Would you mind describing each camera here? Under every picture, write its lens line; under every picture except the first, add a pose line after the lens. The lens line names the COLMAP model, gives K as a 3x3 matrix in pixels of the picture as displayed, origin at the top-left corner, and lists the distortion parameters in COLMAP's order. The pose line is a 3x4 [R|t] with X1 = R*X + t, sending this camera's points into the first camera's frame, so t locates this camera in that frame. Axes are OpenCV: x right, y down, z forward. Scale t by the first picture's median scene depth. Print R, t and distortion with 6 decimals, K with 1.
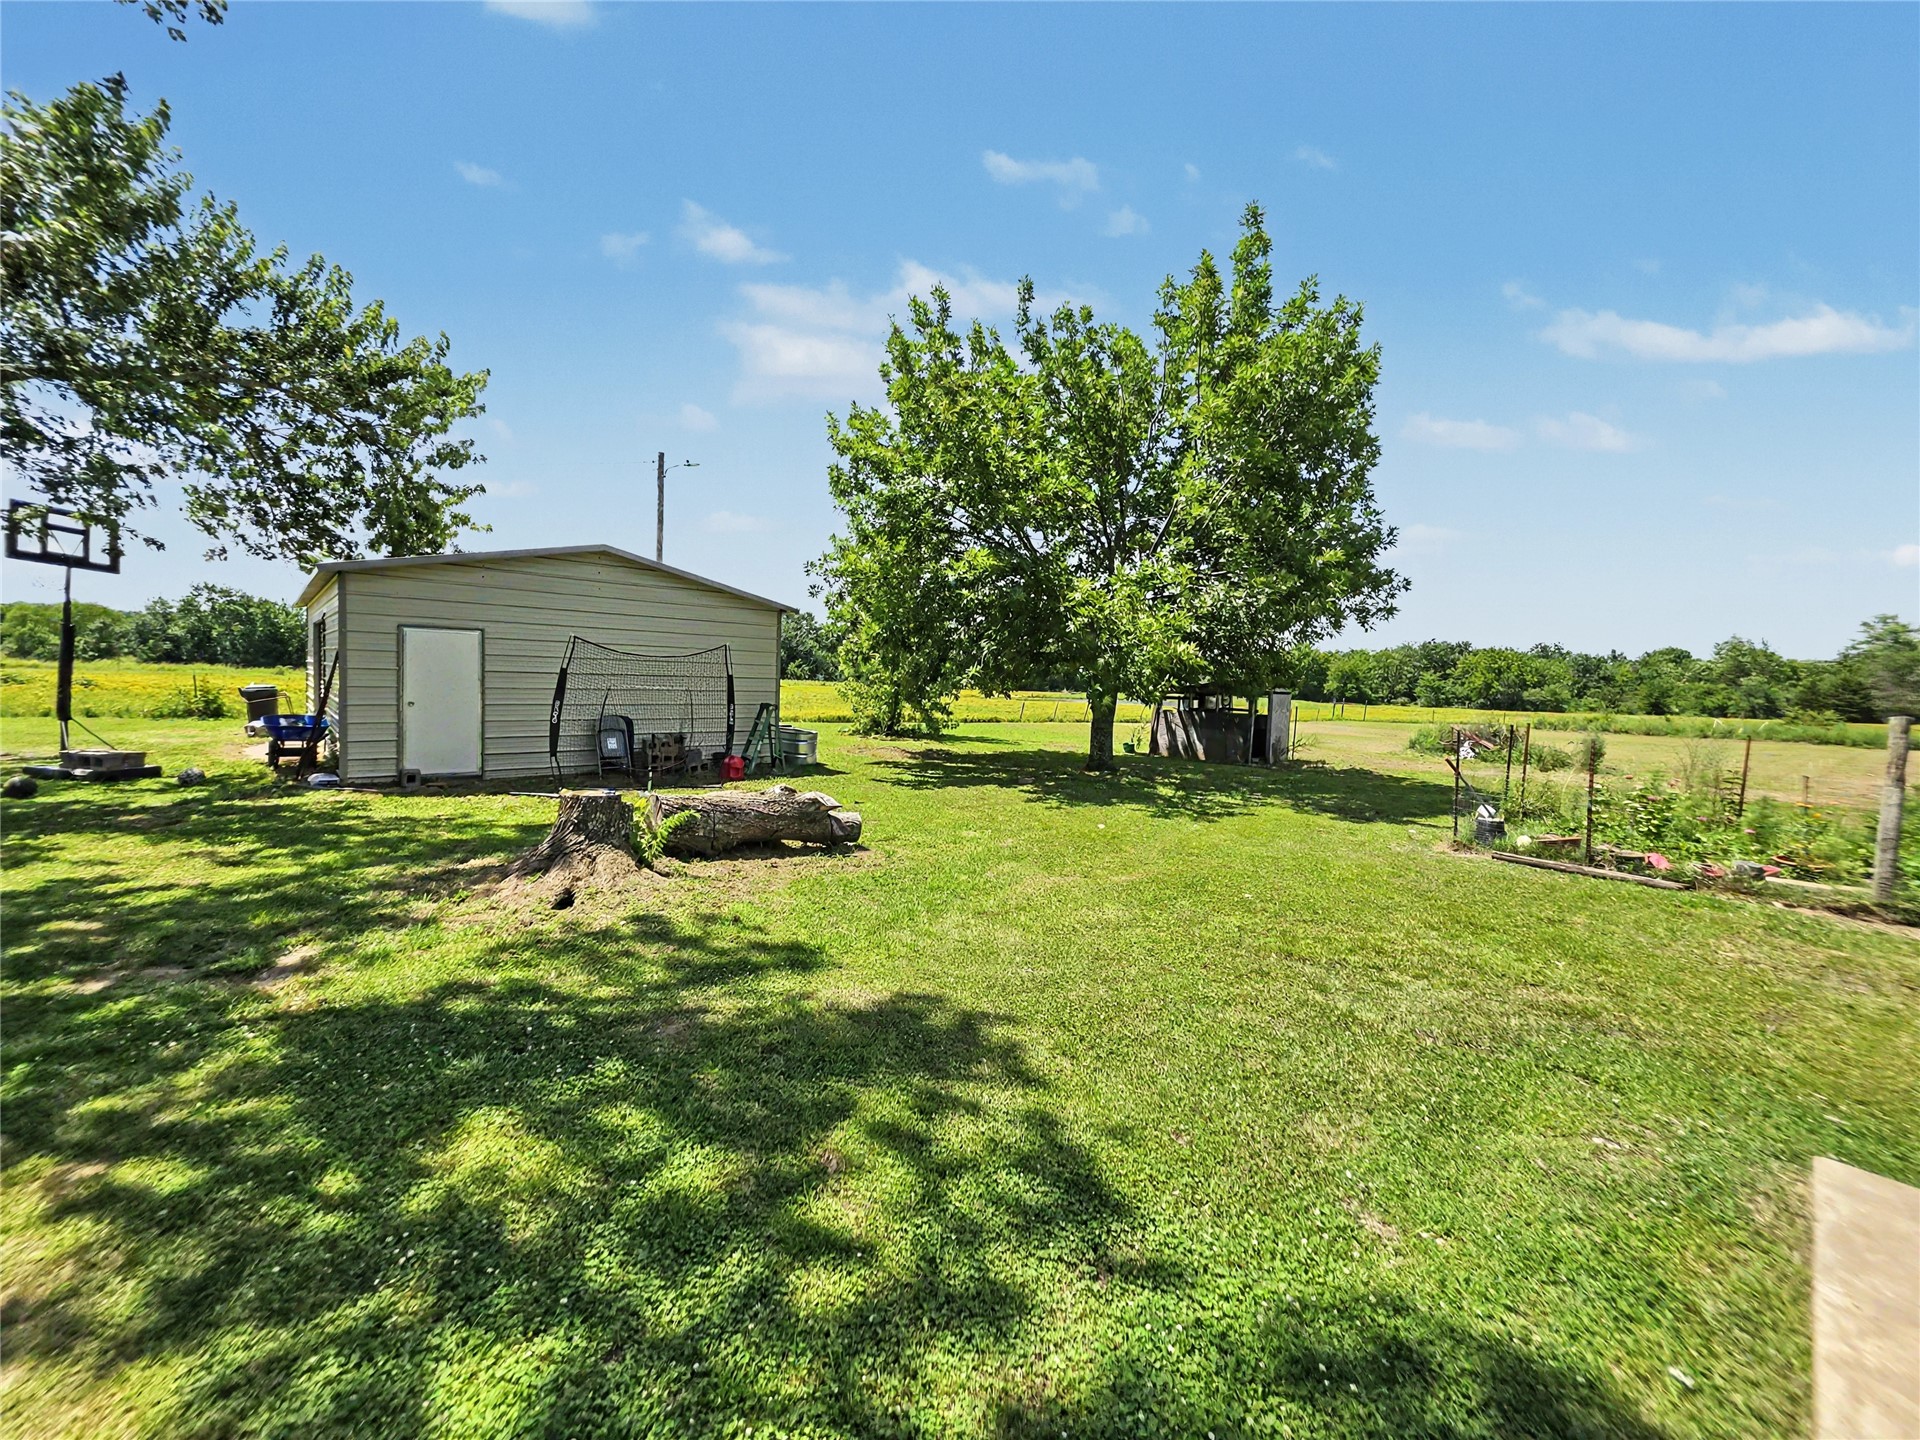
lens RADIAL K [[767.2, 0, 946.1], [0, 767.2, 708.9], [0, 0, 1]] dist [-0.002875, 0.000178]
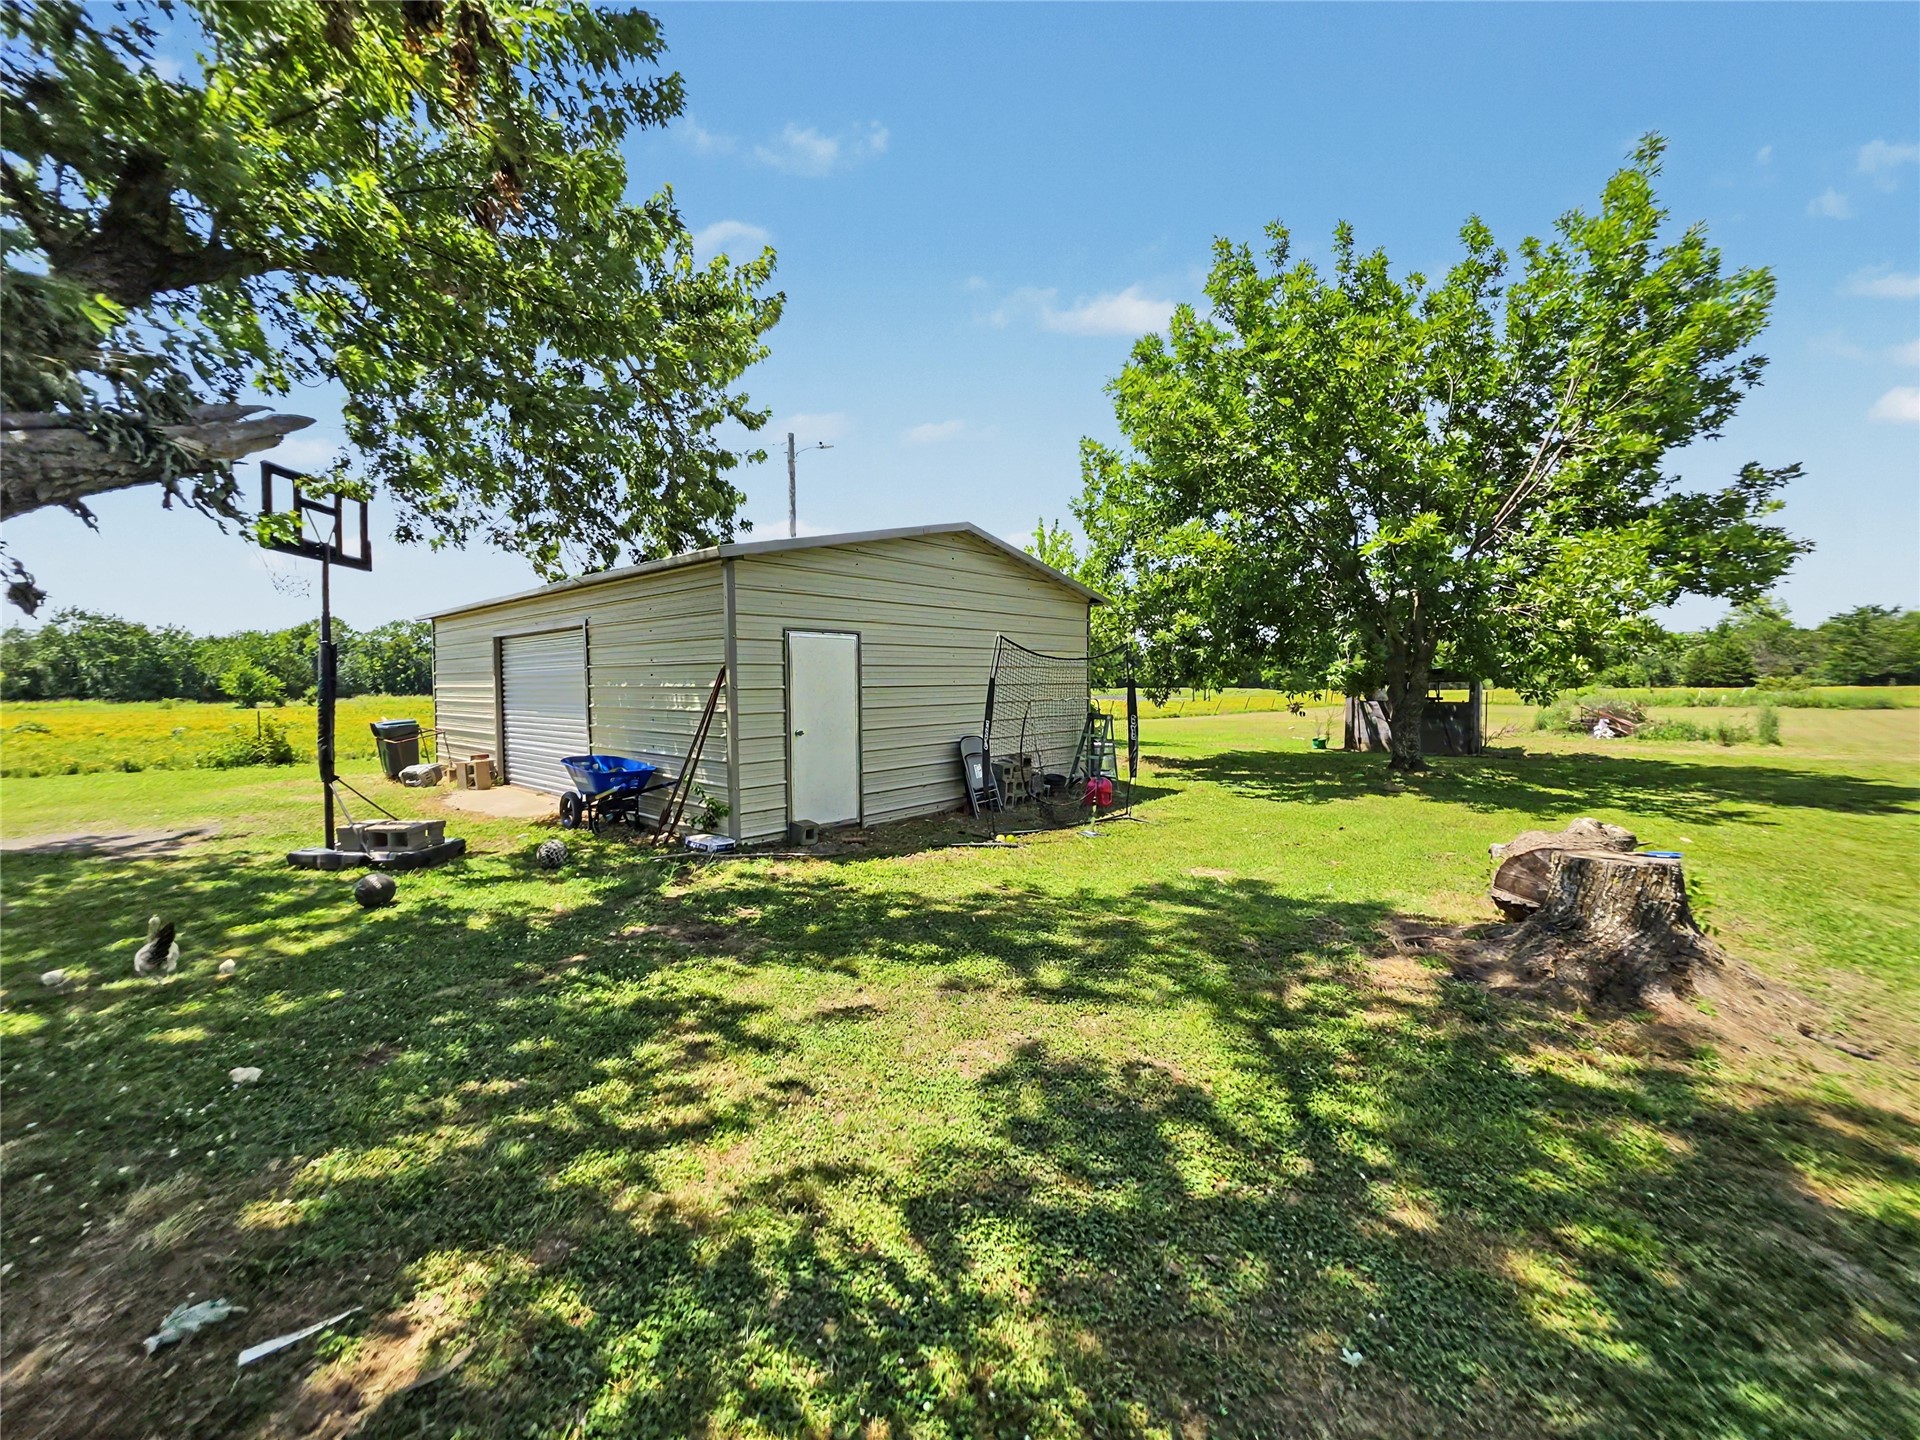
lens RADIAL K [[767.2, 0, 947.2], [0, 767.2, 709.7], [0, 0, 1]] dist [-0.002875, 0.000178]
pose [[0.993337, -0.045568, 0.105858, -0.431404], [0.045818, 0.998950, 0.000066, -0.015922], [-0.105750, 0.004784, 0.994381, 0.161400]]
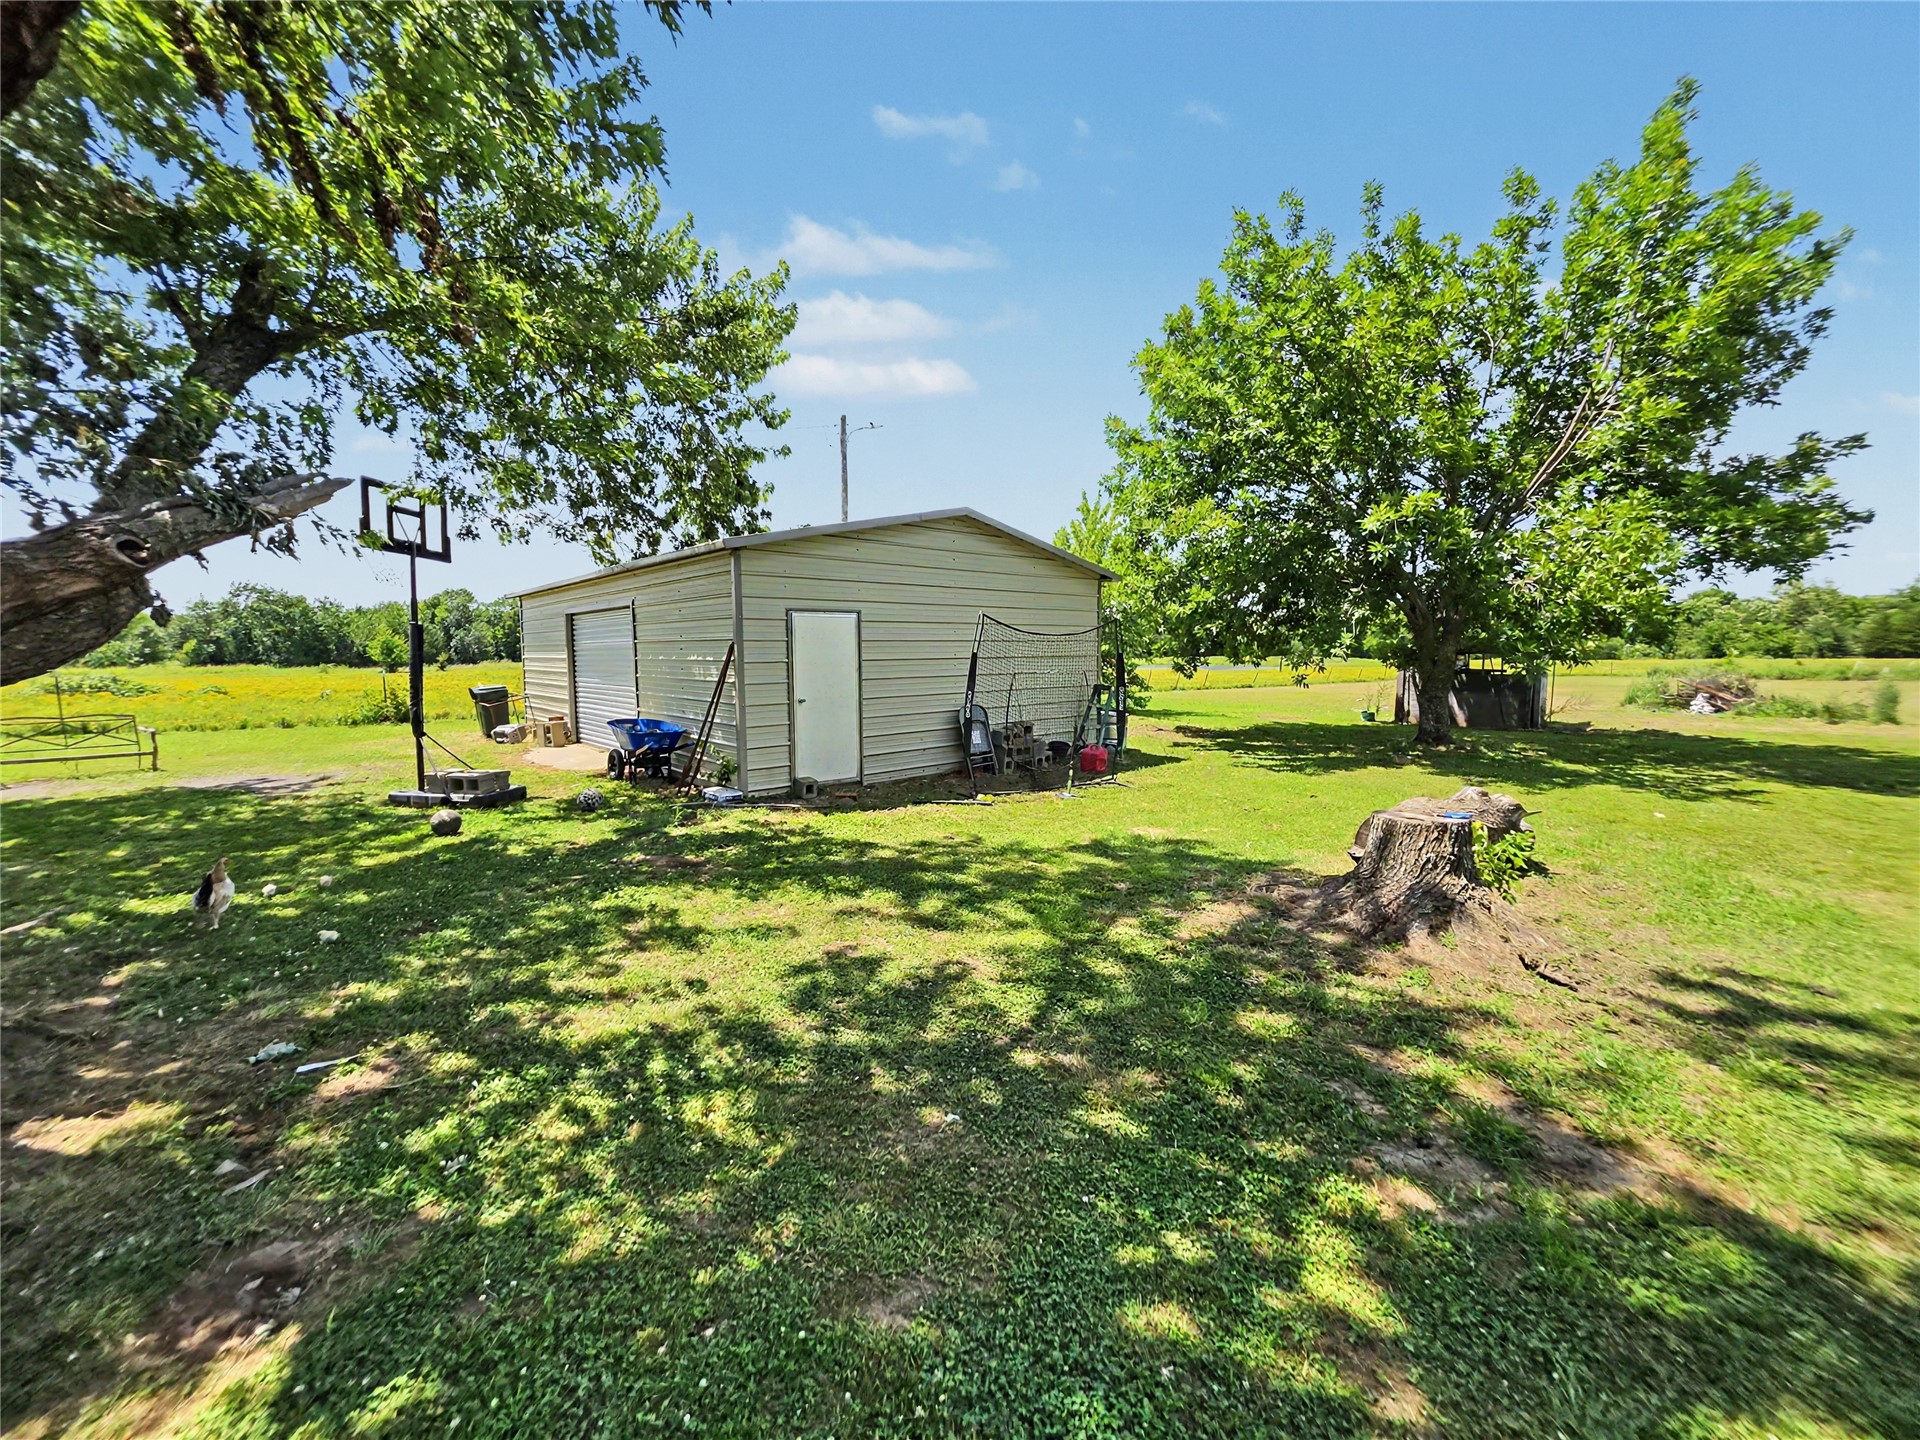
lens RADIAL K [[767.2, 0, 949.2], [0, 767.2, 713.7], [0, 0, 1]] dist [-0.002875, 0.000178]
pose [[0.999183, -0.039235, -0.009685, -0.358456], [0.039614, 0.998303, 0.042679, -0.015885], [0.007994, -0.043028, 0.999042, 0.098199]]
